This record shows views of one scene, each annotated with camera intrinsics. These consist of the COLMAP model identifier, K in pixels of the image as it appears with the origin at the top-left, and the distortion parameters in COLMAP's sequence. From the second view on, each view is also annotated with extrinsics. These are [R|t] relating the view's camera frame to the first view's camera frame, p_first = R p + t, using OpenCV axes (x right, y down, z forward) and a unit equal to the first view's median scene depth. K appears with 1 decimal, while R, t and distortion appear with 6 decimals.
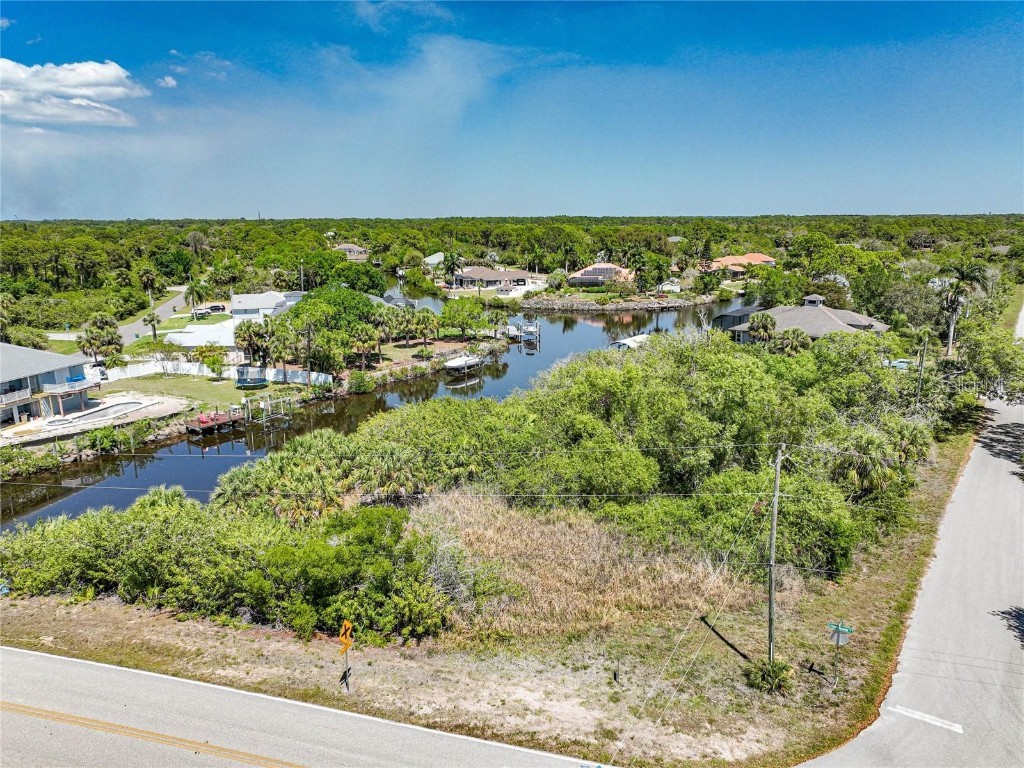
lens RADIAL K [[715.4, 0, 511.9], [0, 715.4, 400.0], [0, 0, 1]] dist [0.004291, 0.002926]
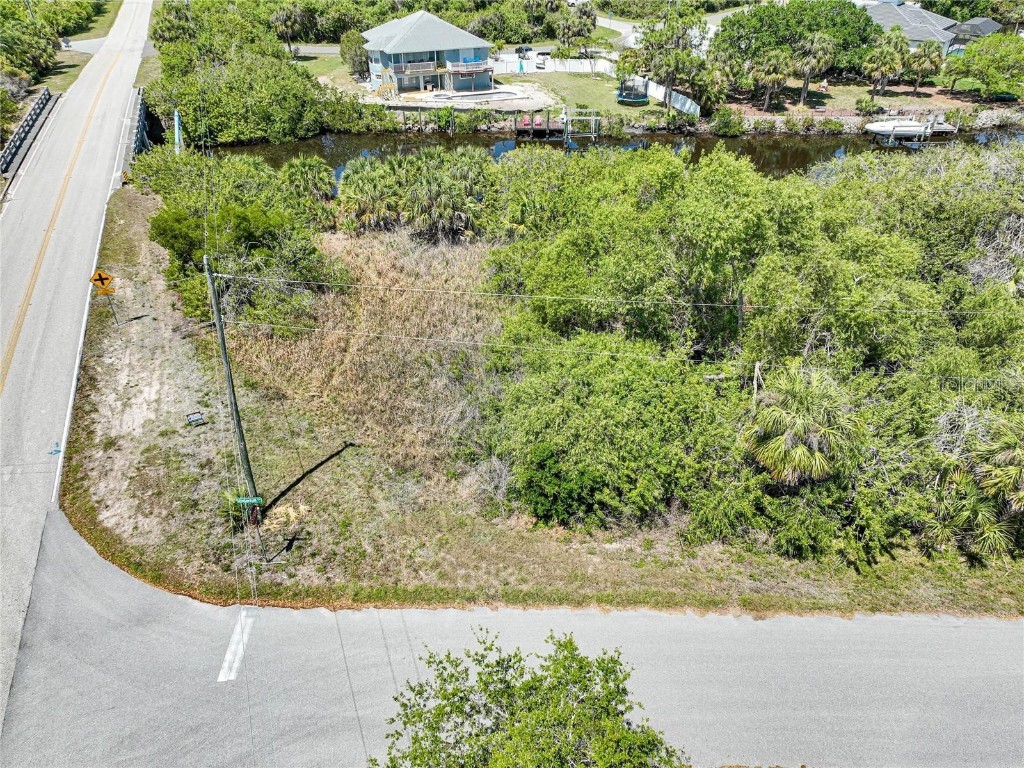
lens RADIAL K [[720.1, 0, 512.0], [0, 720.1, 384.0], [0, 0, 1]] dist [-0.000353, 0.014834]
pose [[0.577352, 0.460221, -0.674433, 0.355319], [-0.202128, 0.880861, 0.428052, -0.064726], [0.791081, -0.110815, 0.601591, 0.245530]]
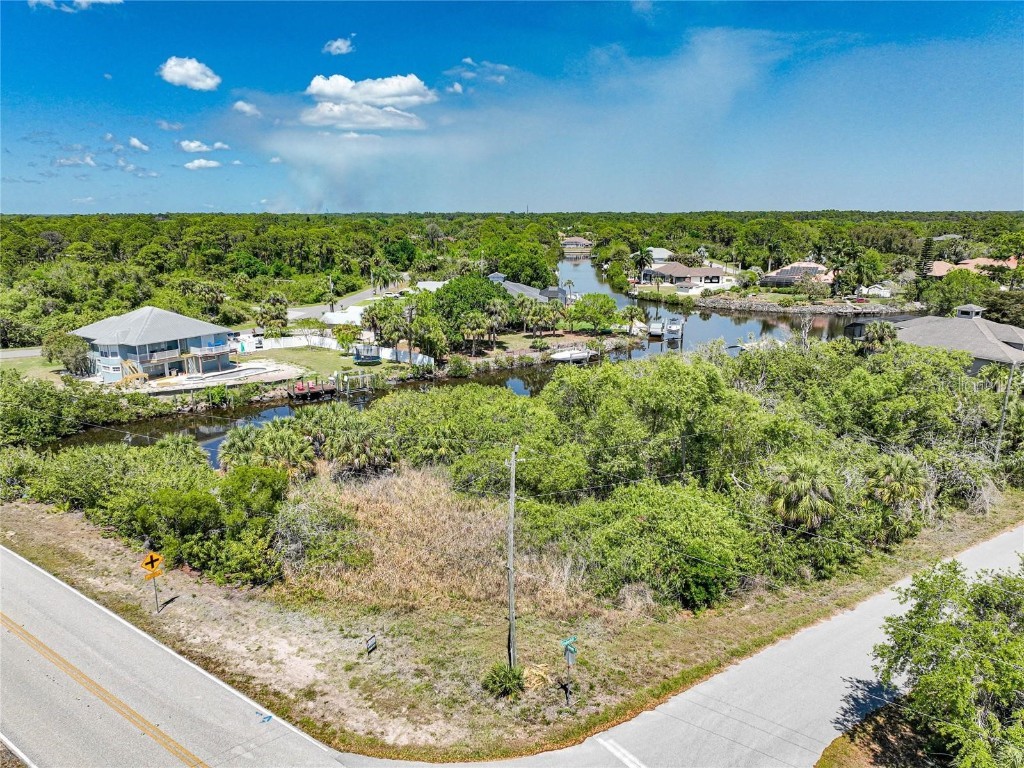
lens RADIAL K [[720.1, 0, 512.0], [0, 720.1, 384.0], [0, 0, 1]] dist [-0.000353, 0.014834]
pose [[0.938499, 0.084000, -0.334909, 0.218479], [-0.088863, 0.996044, 0.000804, -0.006852], [0.333652, 0.029006, 0.942250, 0.021040]]
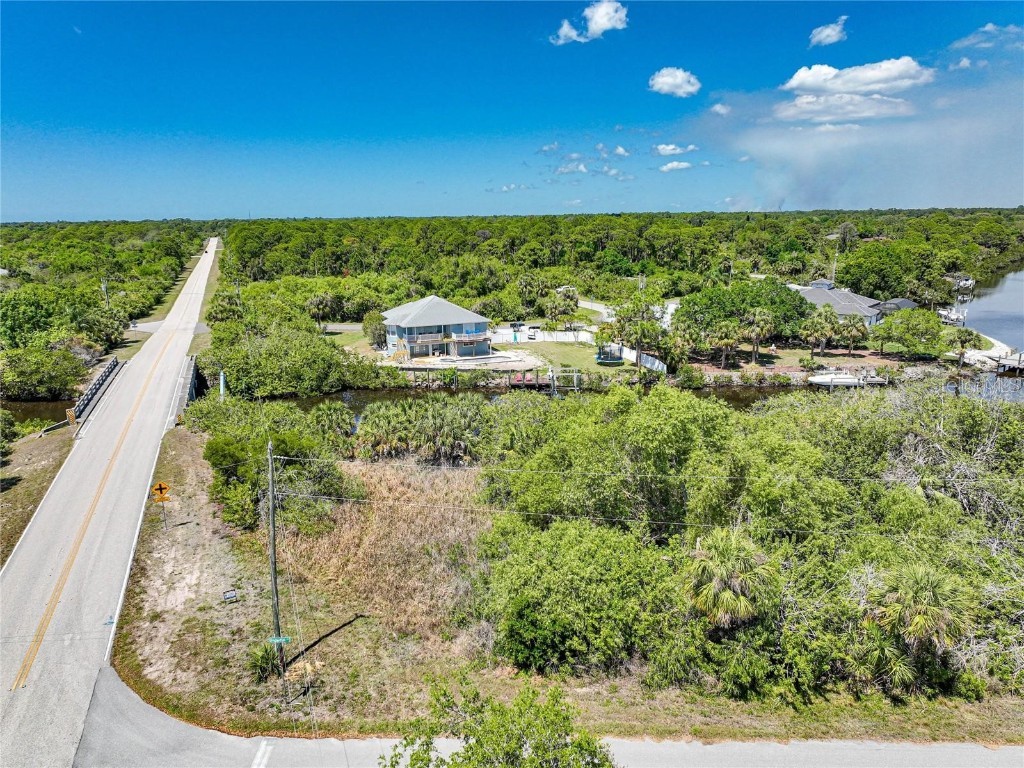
lens RADIAL K [[720.1, 0, 512.0], [0, 720.1, 384.0], [0, 0, 1]] dist [-0.000353, 0.014834]
pose [[0.577780, 0.185693, -0.794788, 0.433845], [-0.192742, 0.977276, 0.088213, -0.055253], [0.793108, 0.102222, 0.600441, 0.201976]]
